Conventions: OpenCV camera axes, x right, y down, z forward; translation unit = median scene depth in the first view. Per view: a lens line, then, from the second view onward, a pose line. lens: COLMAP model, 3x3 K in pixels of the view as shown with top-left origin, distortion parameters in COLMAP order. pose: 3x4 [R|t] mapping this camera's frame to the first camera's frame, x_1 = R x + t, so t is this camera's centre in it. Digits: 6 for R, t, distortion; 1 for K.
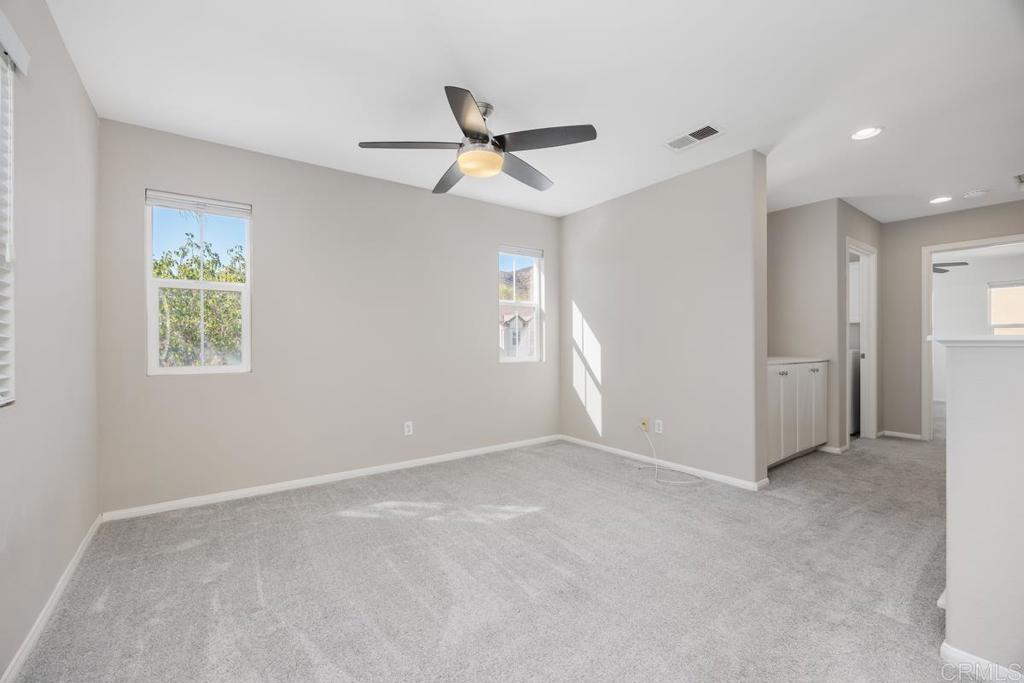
lens RADIAL K [[441.0, 0, 511.4], [0, 441.0, 343.2], [0, 0, 1]] dist [-0.003383, -0.000673]
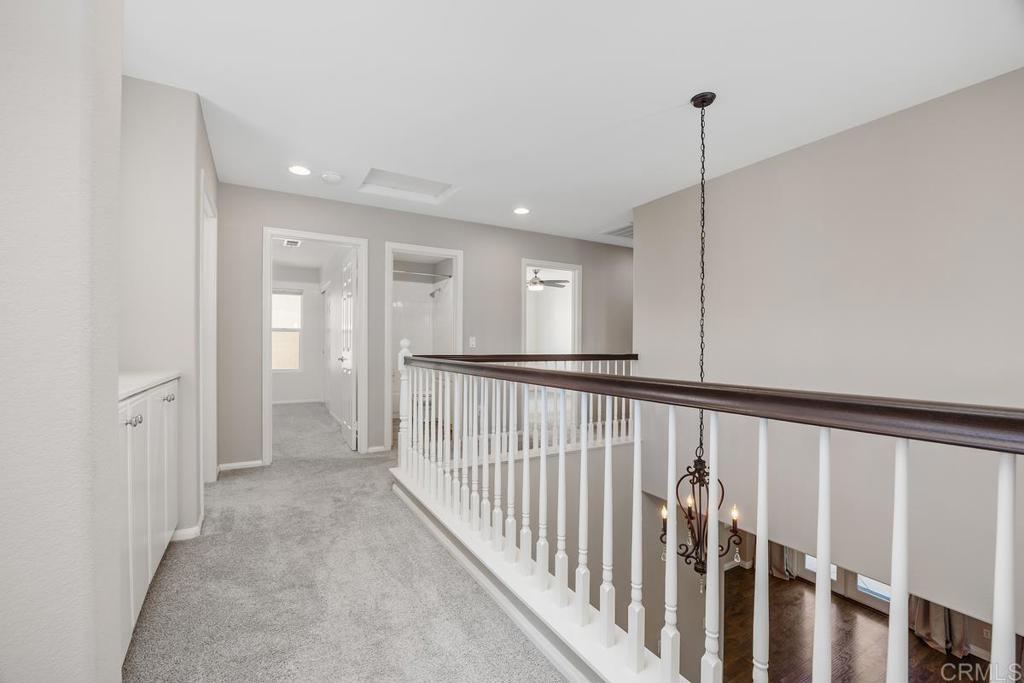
lens RADIAL K [[441.0, 0, 509.6], [0, 441.0, 344.2], [0, 0, 1]] dist [-0.003383, -0.000673]
pose [[0.133679, 0.004261, 0.991016, 0.196598], [-0.000750, 0.999991, -0.004198, -0.000233], [-0.991024, -0.000182, 0.133681, 0.450583]]
